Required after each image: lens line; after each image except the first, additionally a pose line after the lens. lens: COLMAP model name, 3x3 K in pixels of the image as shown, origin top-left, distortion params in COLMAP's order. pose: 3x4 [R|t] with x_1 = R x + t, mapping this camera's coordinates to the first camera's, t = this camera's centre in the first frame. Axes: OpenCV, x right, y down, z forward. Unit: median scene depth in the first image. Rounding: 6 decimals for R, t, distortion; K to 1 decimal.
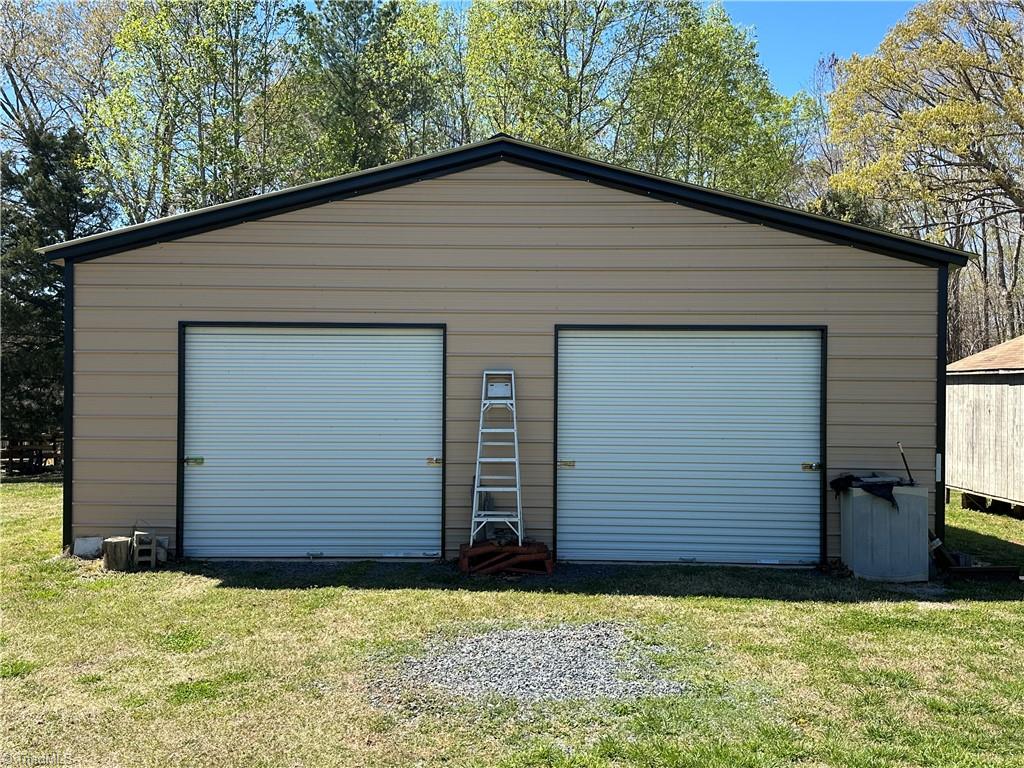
lens RADIAL K [[927.2, 0, 512.4], [0, 927.2, 382.1], [0, 0, 1]] dist [0.036649, -0.009677]
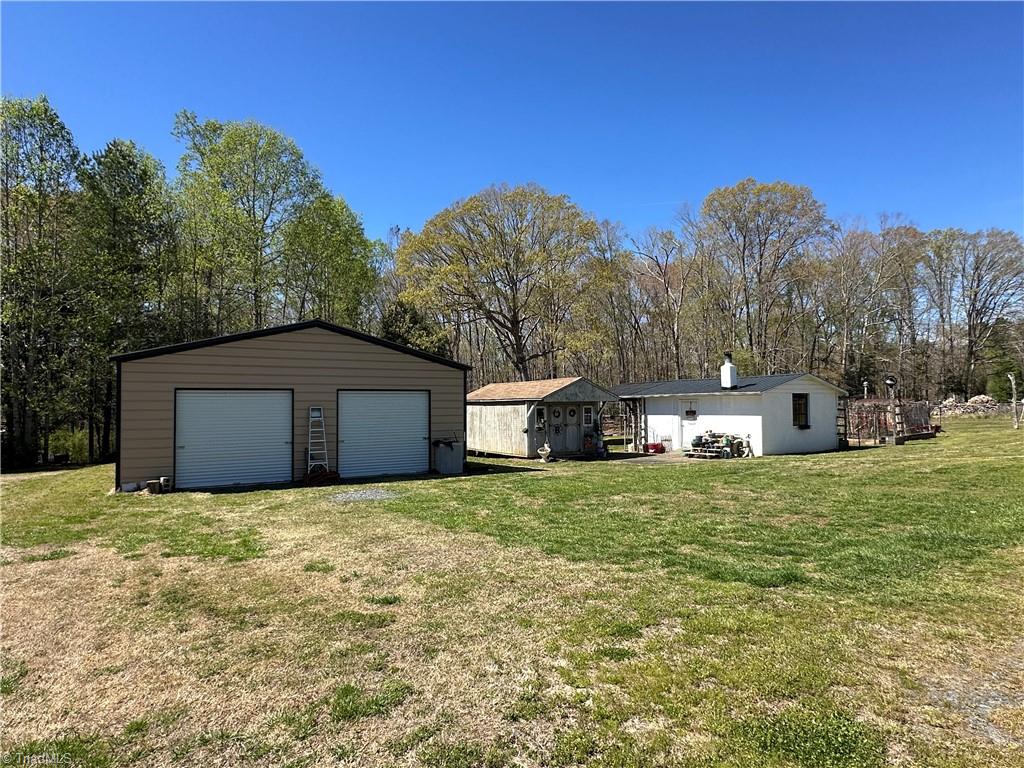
lens RADIAL K [[598.3, 0, 512.2], [0, 598.3, 386.7], [0, 0, 1]] dist [0.000099, 0.000025]
pose [[0.857813, 0.000414, 0.513962, -0.406629], [0.010003, 0.999797, -0.017500, -0.033579], [-0.513865, 0.020153, 0.857634, -0.741351]]
